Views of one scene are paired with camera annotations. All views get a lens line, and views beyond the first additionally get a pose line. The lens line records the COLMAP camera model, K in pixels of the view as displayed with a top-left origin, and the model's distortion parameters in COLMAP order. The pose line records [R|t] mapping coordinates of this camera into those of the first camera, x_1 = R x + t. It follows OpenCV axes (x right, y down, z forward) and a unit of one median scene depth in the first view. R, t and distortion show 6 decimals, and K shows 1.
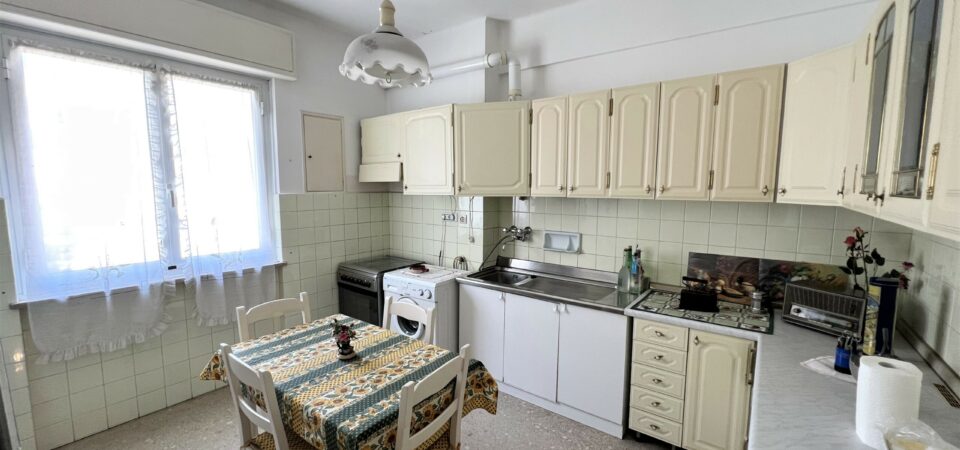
lens RADIAL K [[381.7, 0, 480.0], [0, 381.7, 225.0], [0, 0, 1]] dist [-0.001396, -0.000300]
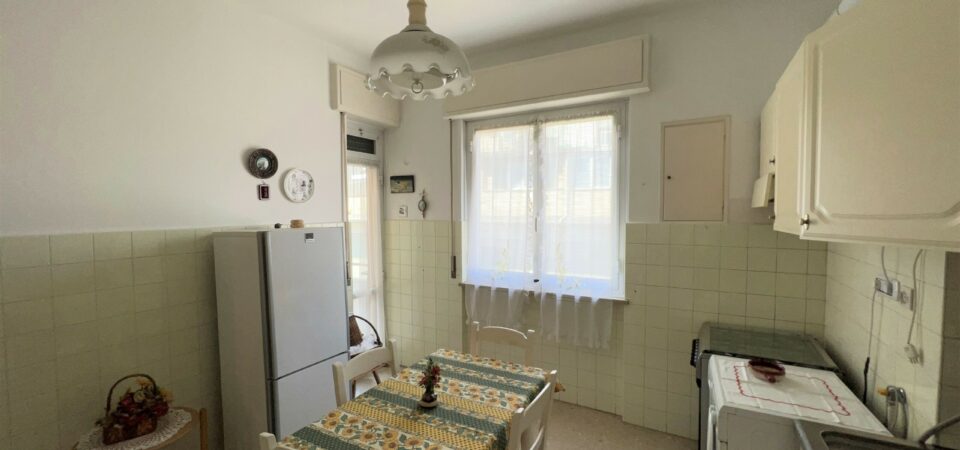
lens RADIAL K [[381.7, 0, 480.0], [0, 381.7, 225.0], [0, 0, 1]] dist [-0.001396, -0.000300]
pose [[0.140737, 0.033653, -0.989475, 0.358648], [-0.095291, 0.995243, 0.020296, -0.070663], [0.985451, 0.091431, 0.143274, 0.615364]]
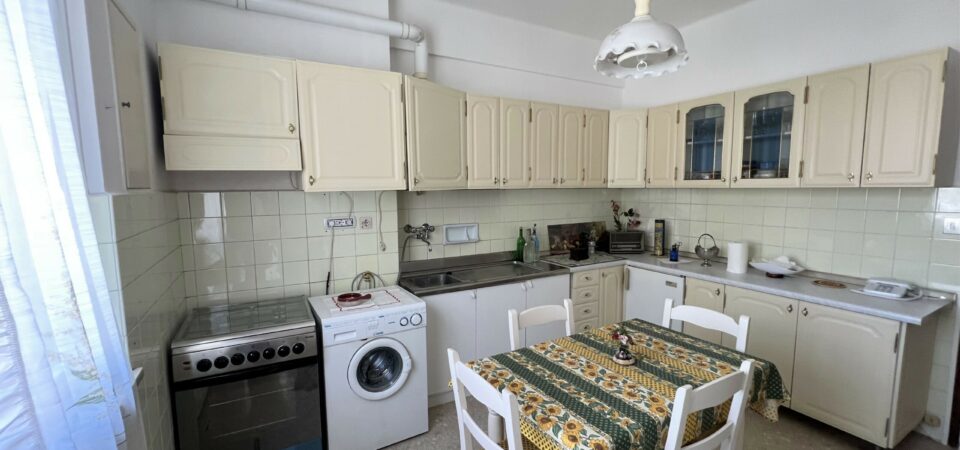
lens RADIAL K [[397.1, 0, 480.0], [0, 397.1, 225.0], [0, 0, 1]] dist [-0.001705, -0.000158]
pose [[0.397745, -0.097449, 0.912306, -0.848186], [0.103380, 0.992771, 0.060973, -0.044472], [-0.911653, 0.070062, 0.404944, 0.587562]]
